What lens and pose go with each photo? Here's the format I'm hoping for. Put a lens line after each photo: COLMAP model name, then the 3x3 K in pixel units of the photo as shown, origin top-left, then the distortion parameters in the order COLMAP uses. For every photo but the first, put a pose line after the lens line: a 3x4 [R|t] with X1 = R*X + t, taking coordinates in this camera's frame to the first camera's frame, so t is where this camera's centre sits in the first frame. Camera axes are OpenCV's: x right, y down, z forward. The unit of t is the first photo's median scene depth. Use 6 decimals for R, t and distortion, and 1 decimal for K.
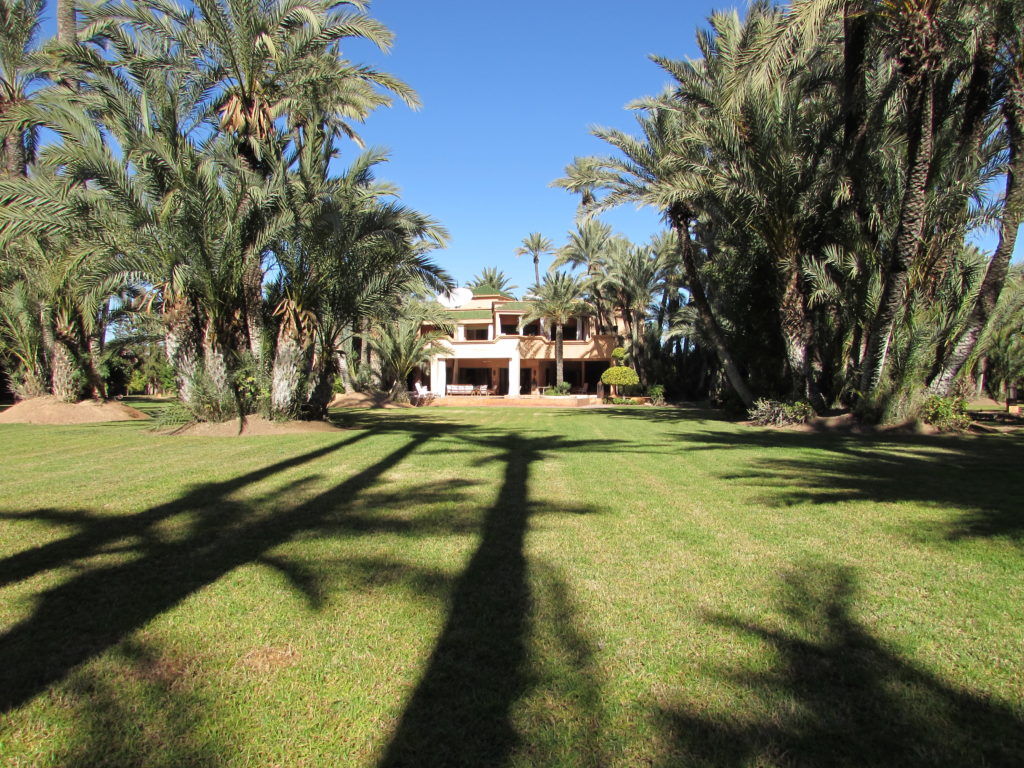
lens RADIAL K [[722.0, 0, 510.2], [0, 722.0, 394.2], [0, 0, 1]] dist [-0.043878, 0.021957]
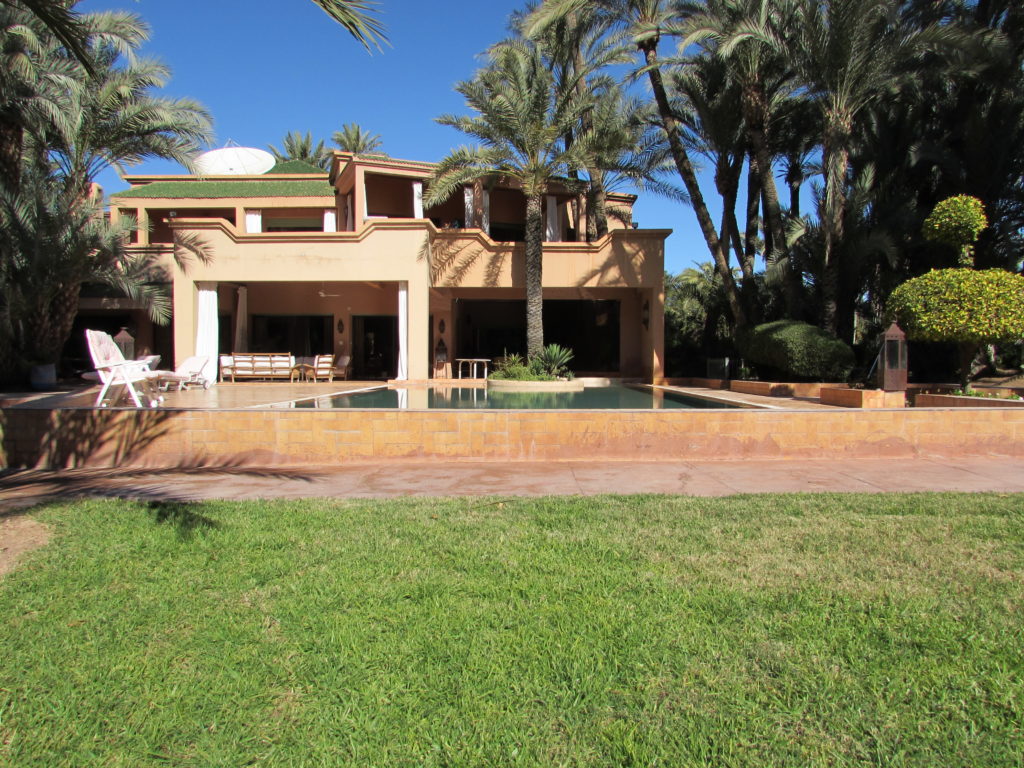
lens RADIAL K [[722.0, 0, 513.9], [0, 722.0, 388.2], [0, 0, 1]] dist [-0.043878, 0.021957]
pose [[0.950101, -0.016712, 0.311495, -0.160329], [0.008980, 0.999615, 0.026242, -0.010087], [-0.311813, -0.022135, 0.949886, 1.608862]]
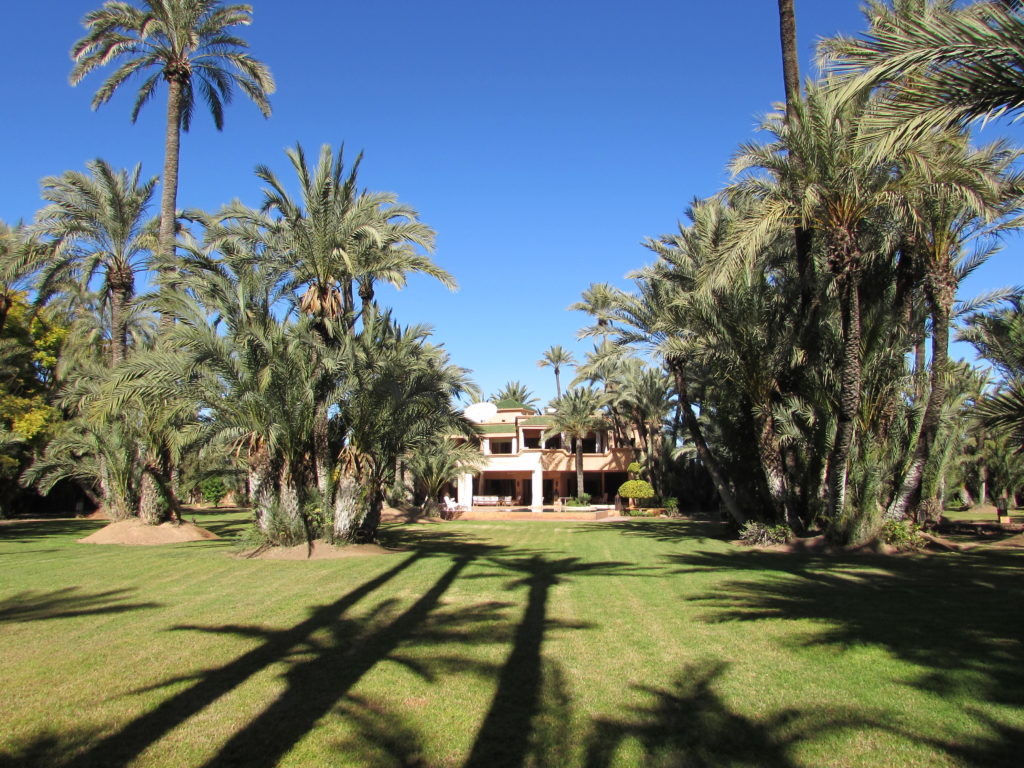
lens RADIAL K [[722.0, 0, 506.3], [0, 722.0, 387.7], [0, 0, 1]] dist [-0.043878, 0.021957]
pose [[0.999238, -0.013524, -0.036612, 0.002619], [0.007899, 0.988707, -0.149655, -0.031187], [0.038222, 0.149252, 0.988060, -0.162889]]
